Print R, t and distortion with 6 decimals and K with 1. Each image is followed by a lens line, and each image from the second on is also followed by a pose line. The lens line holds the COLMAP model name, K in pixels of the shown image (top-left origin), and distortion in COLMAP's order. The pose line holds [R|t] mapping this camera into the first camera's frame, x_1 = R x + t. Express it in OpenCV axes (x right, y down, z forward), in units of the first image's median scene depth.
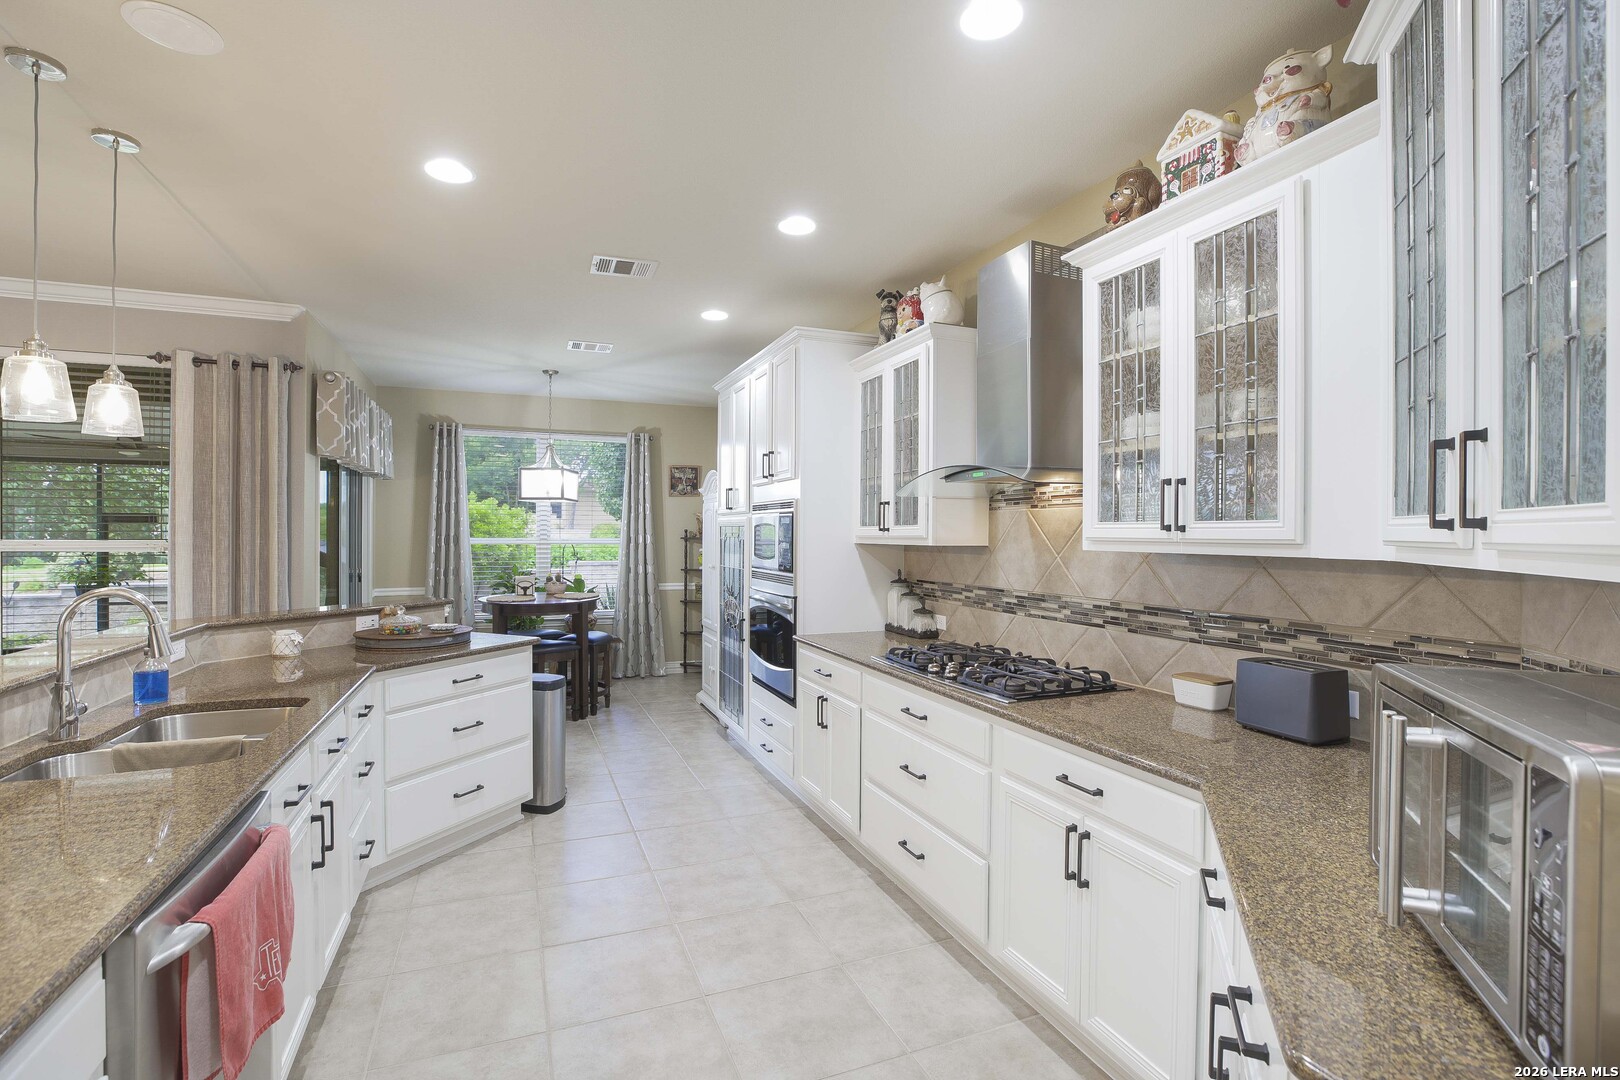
lens RADIAL K [[741.2, 0, 810.0], [0, 741.2, 540.0], [0, 0, 1]] dist [-0.044561, 0.012499]
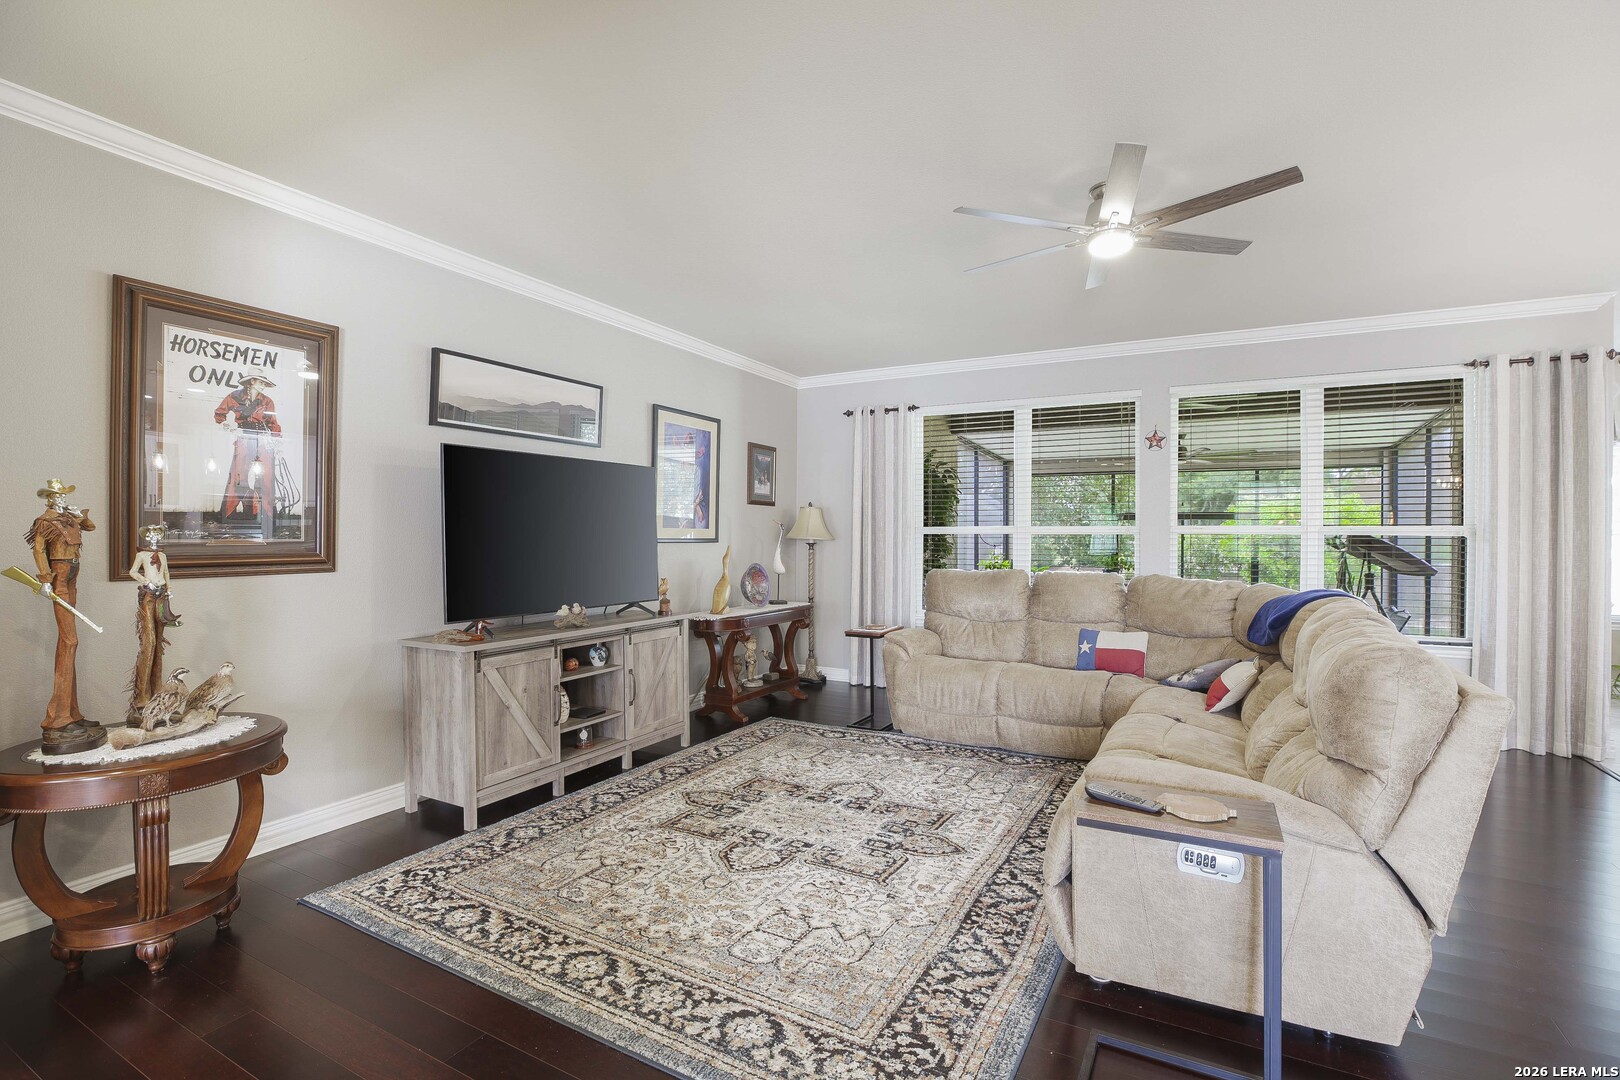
lens RADIAL K [[741.2, 0, 810.0], [0, 741.2, 540.0], [0, 0, 1]] dist [-0.044561, 0.012499]
pose [[0.634675, 0.002305, -0.772776, -0.672216], [-0.005078, 0.999986, -0.001187, 0.028553], [0.772763, 0.004677, 0.634678, -0.506241]]
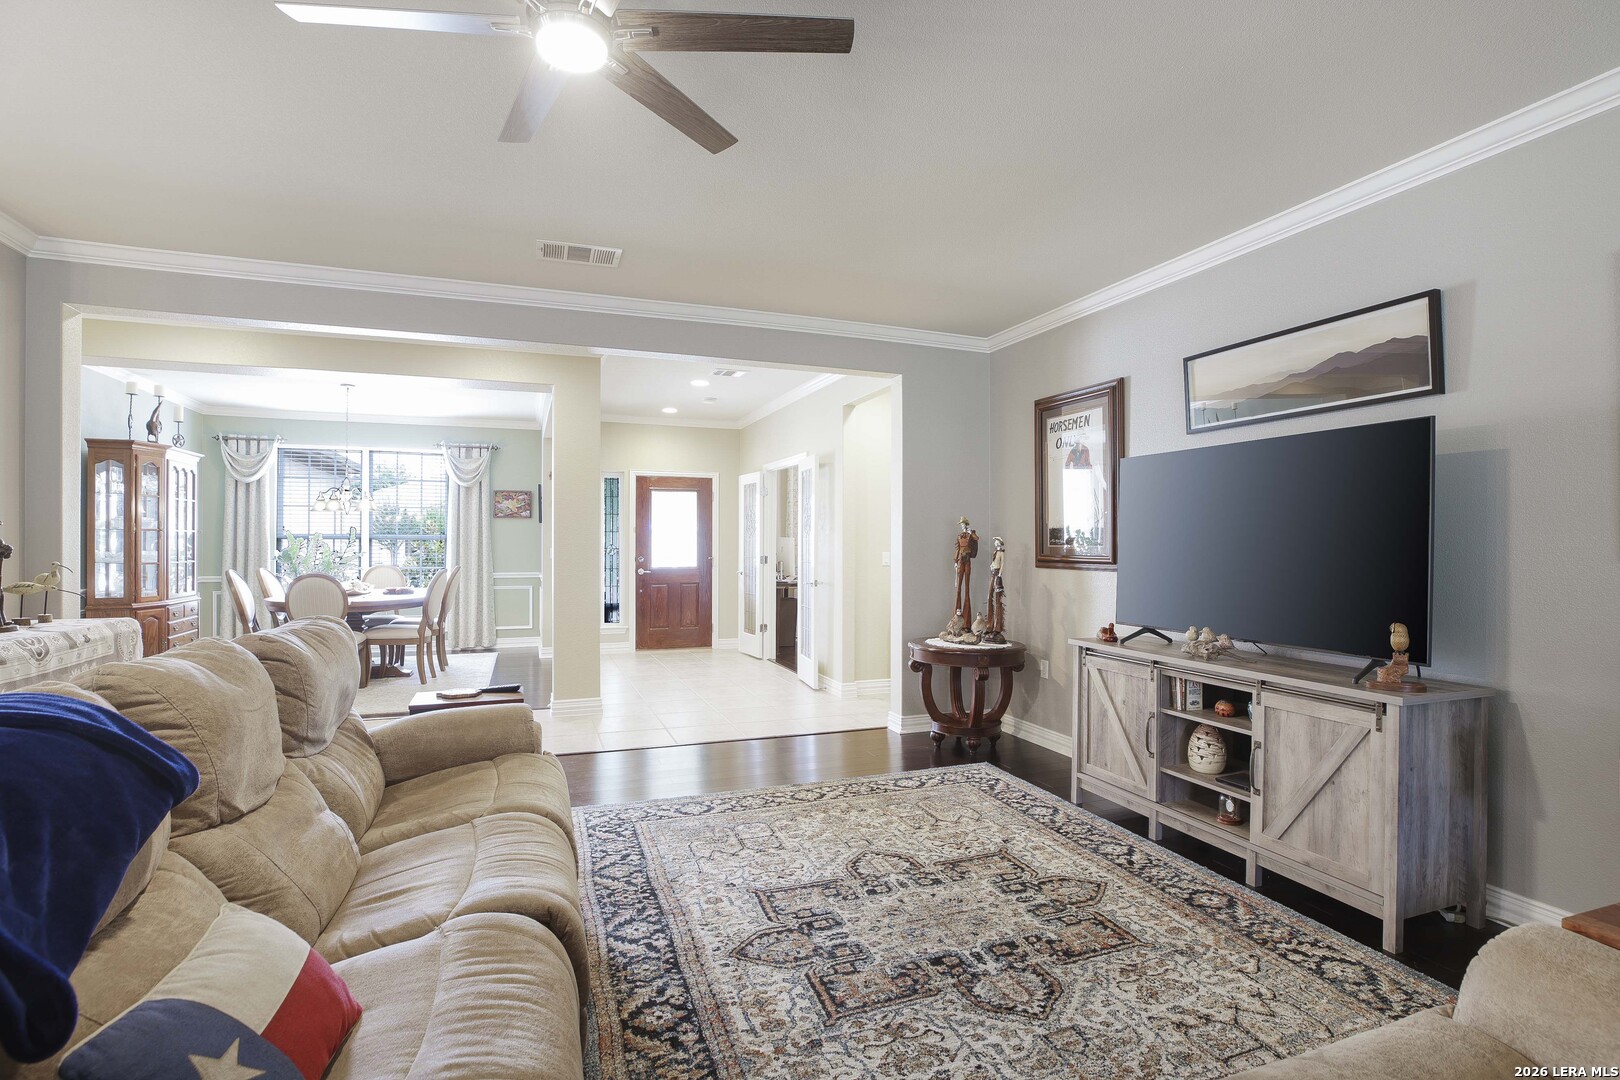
lens RADIAL K [[769.0, 0, 811.3], [0, 769.0, 536.9], [0, 0, 1]] dist [-0.045742, 0.016184]
pose [[-0.999705, -0.007546, 0.023100, -1.205983], [-0.007507, 0.999970, 0.001798, 0.018403], [-0.023113, 0.001624, -0.999732, 0.644226]]
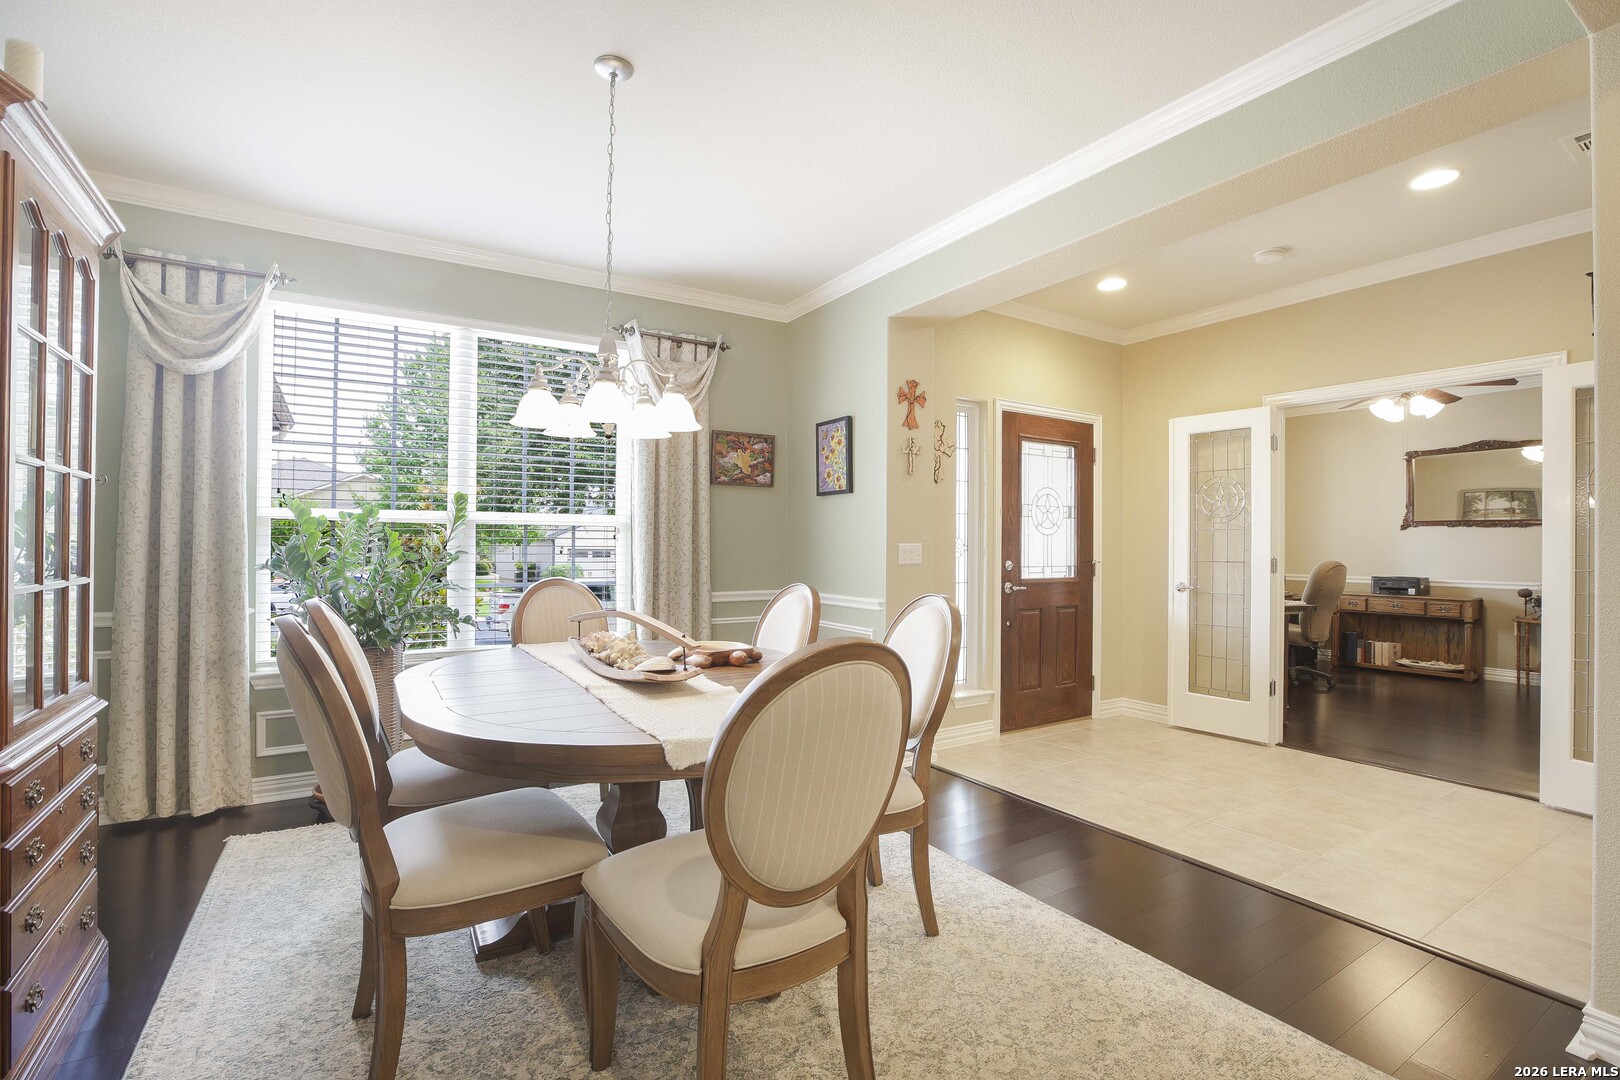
lens RADIAL K [[741.2, 0, 810.0], [0, 741.2, 540.0], [0, 0, 1]] dist [-0.044561, 0.012499]
pose [[-0.983680, -0.012780, -0.179470, -0.160308], [-0.013532, 0.999904, 0.002964, 0.052192], [0.179415, 0.005345, -0.983759, -0.465291]]
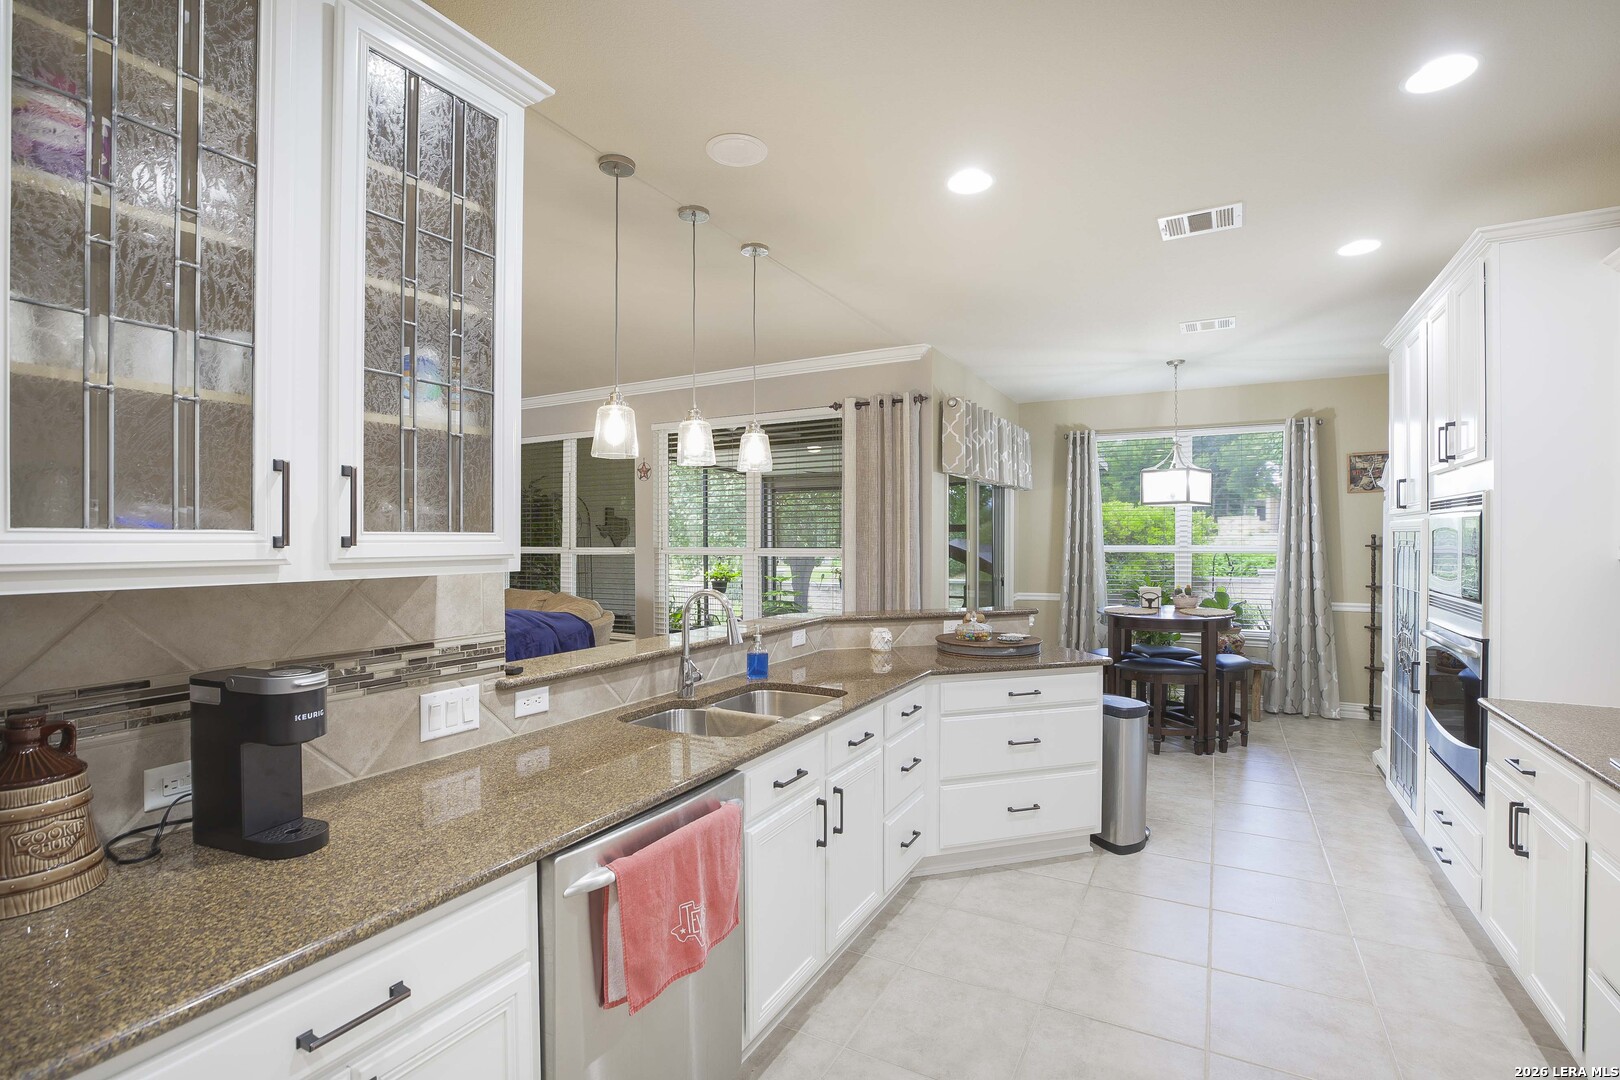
lens RADIAL K [[743.2, 0, 814.0], [0, 743.2, 543.4], [0, 0, 1]] dist [-0.044082, 0.014187]
pose [[0.633925, 0.000091, -0.773394, 0.092862], [-0.001194, 0.999999, -0.000862, -0.007060], [0.773394, 0.001470, 0.633925, 0.125231]]
